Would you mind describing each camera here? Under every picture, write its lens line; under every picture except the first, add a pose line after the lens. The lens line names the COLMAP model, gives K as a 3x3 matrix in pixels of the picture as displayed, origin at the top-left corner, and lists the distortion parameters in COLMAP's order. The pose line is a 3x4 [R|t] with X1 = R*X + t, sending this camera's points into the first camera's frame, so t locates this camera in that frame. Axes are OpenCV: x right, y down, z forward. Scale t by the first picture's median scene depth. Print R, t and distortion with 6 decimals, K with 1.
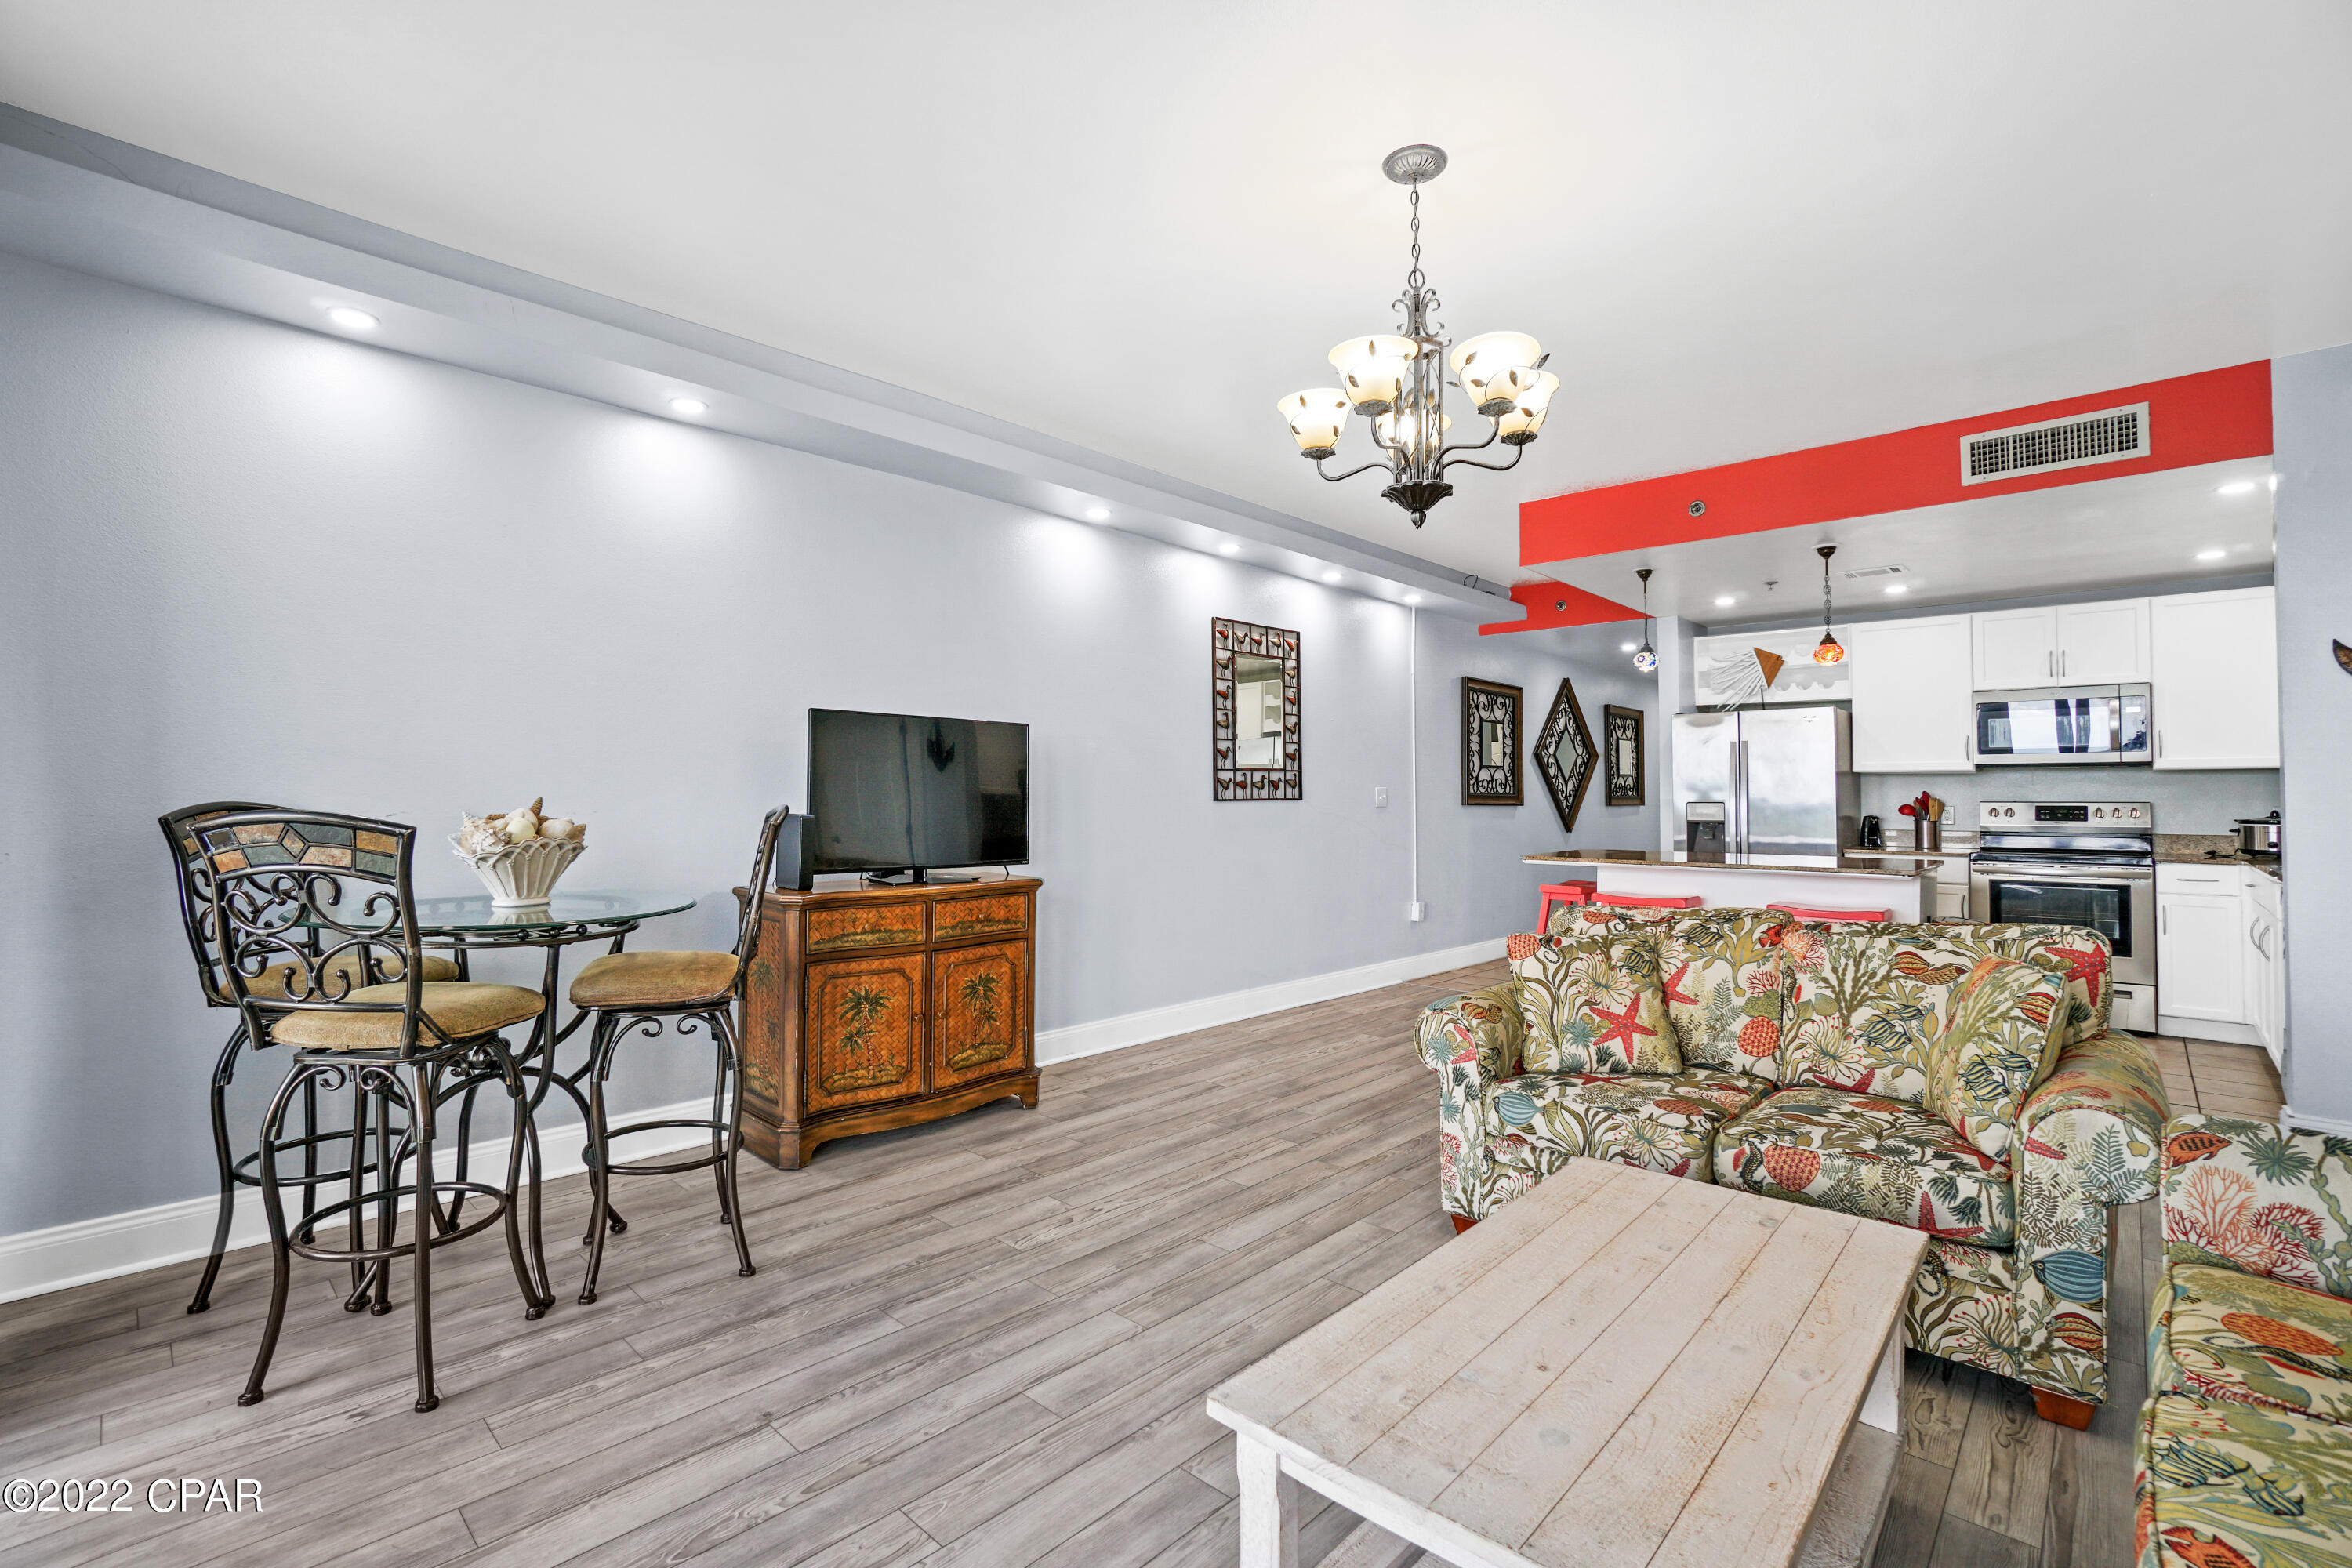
lens RADIAL K [[1062.3, 0, 1173.8], [0, 1062.3, 769.8], [0, 0, 1]] dist [-0.059319, 0.020068]
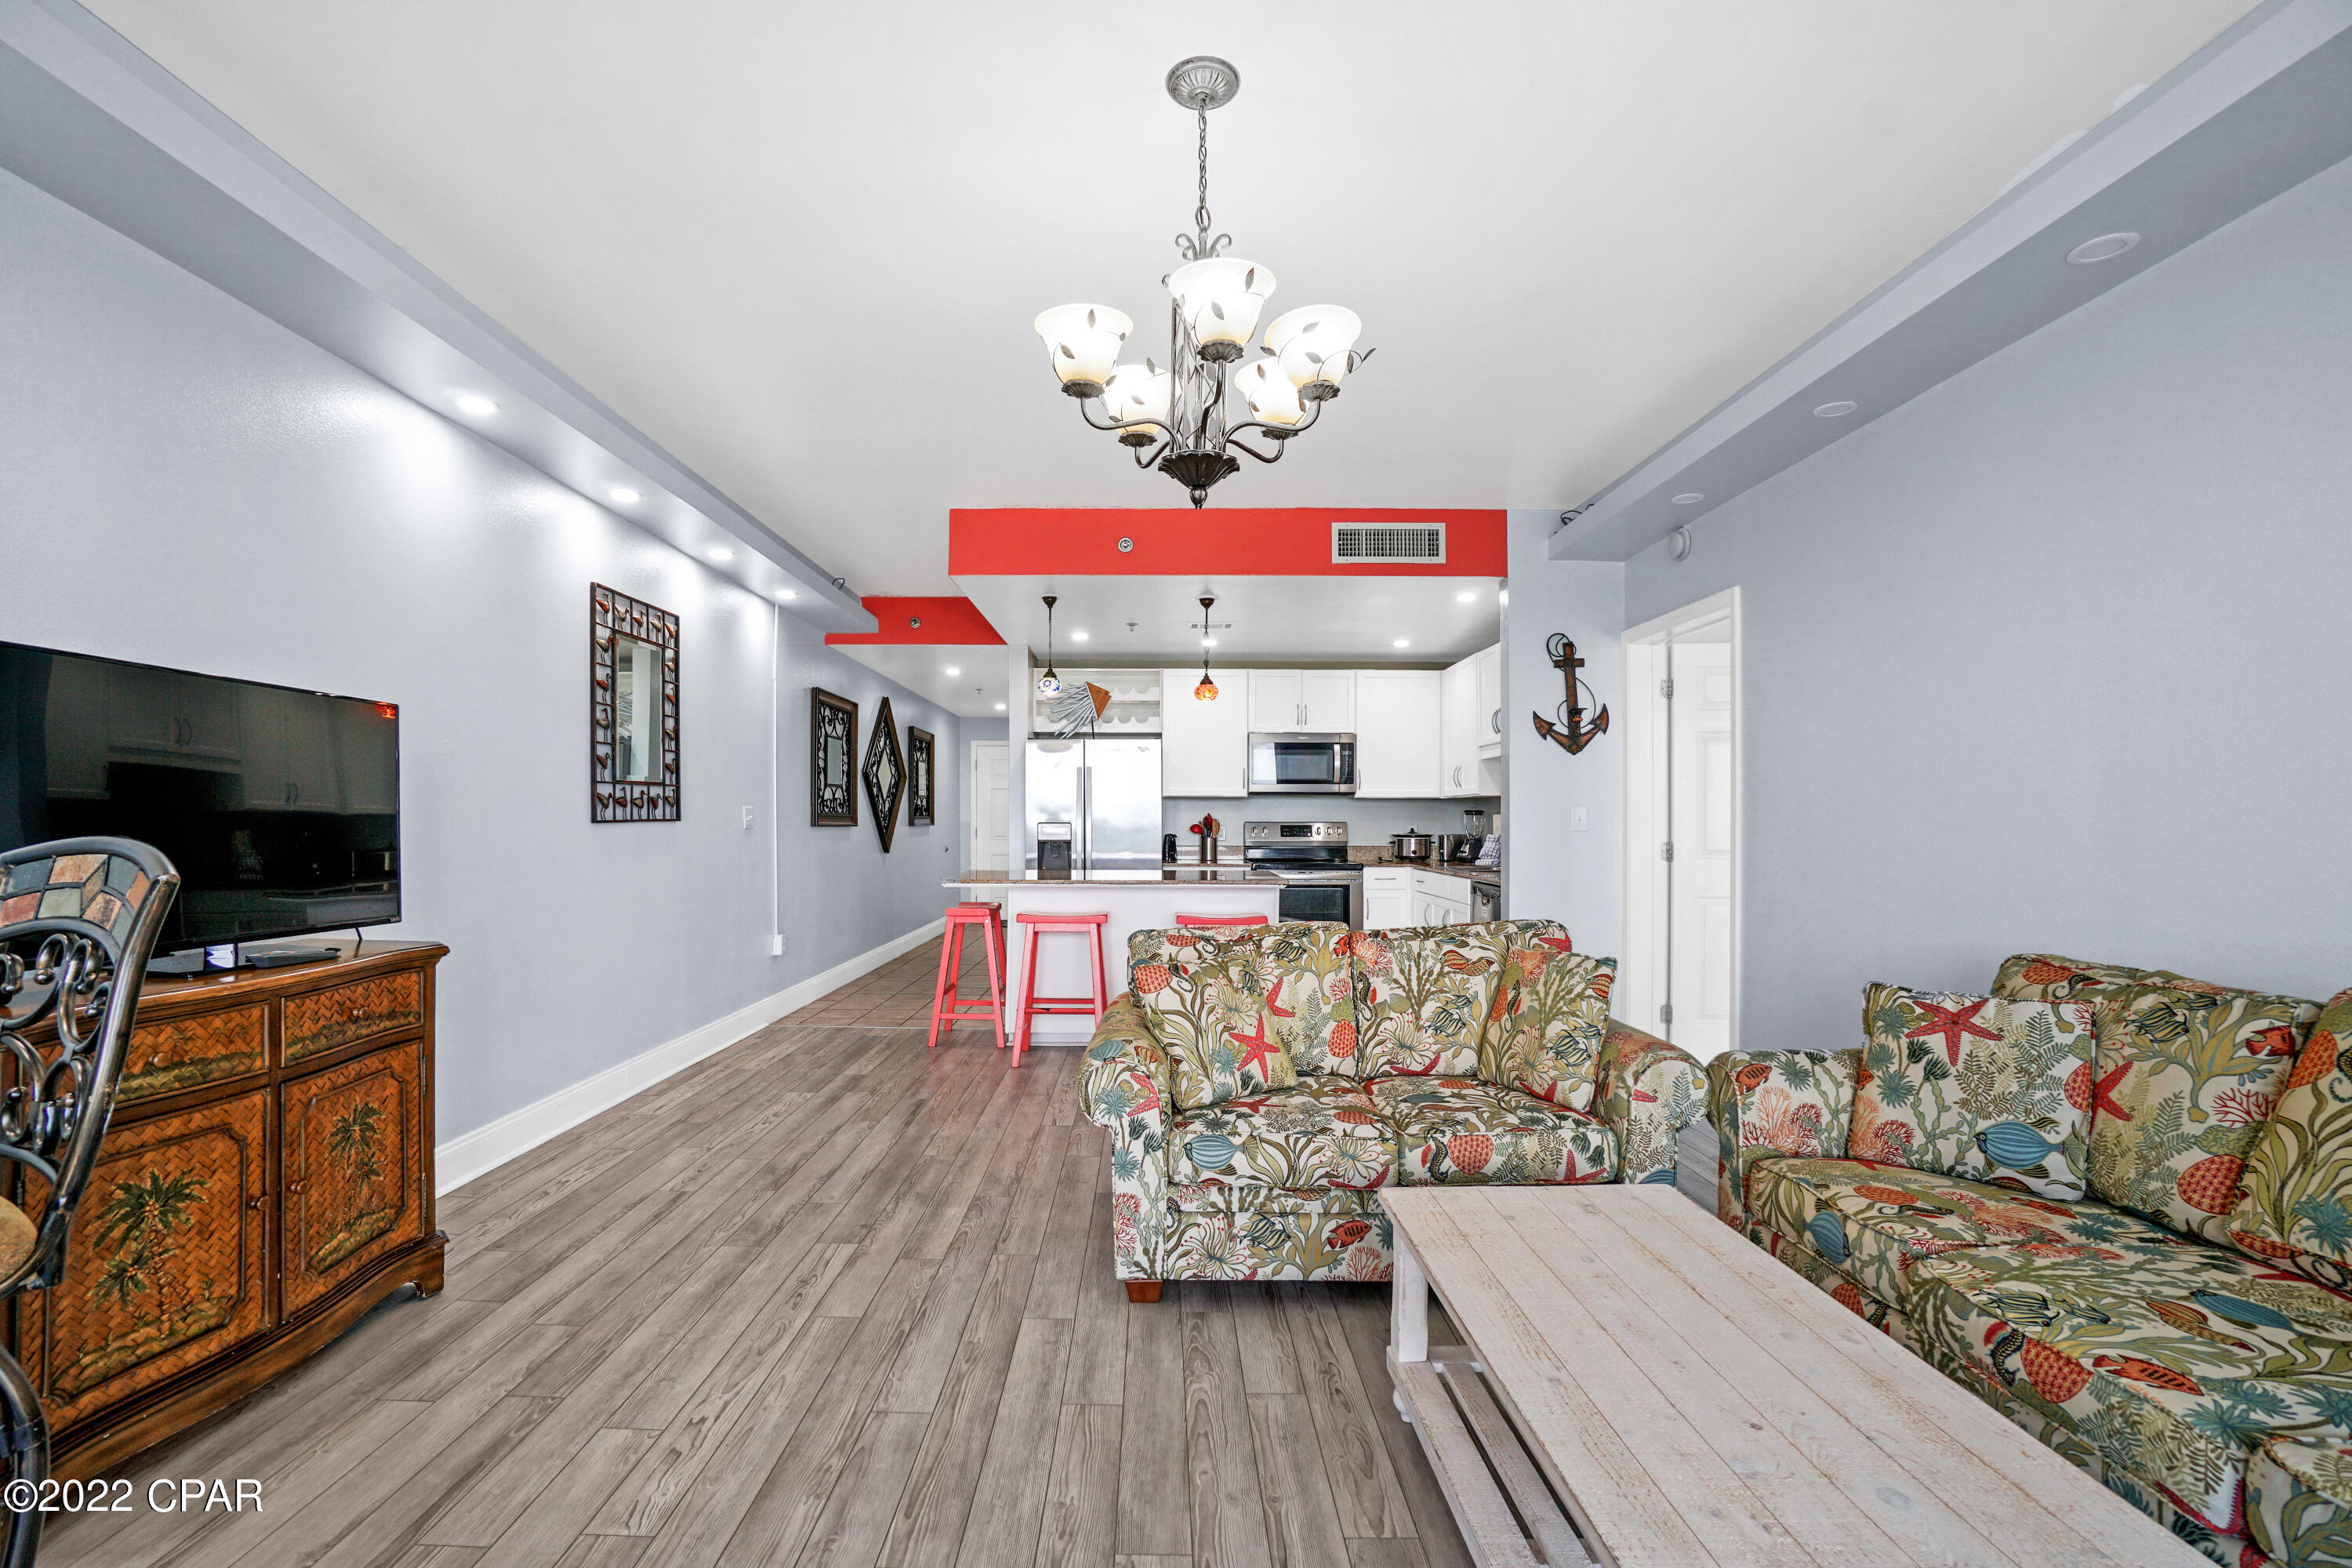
lens RADIAL K [[1041.8, 0, 1170.8], [0, 1041.8, 822.1], [0, 0, 1]] dist [-0.071626, 0.025484]
pose [[0.729395, -0.002502, 0.684089, -0.255629], [-0.018589, 0.999552, 0.023476, 0.005864], [-0.683841, -0.029840, 0.729021, 0.277836]]
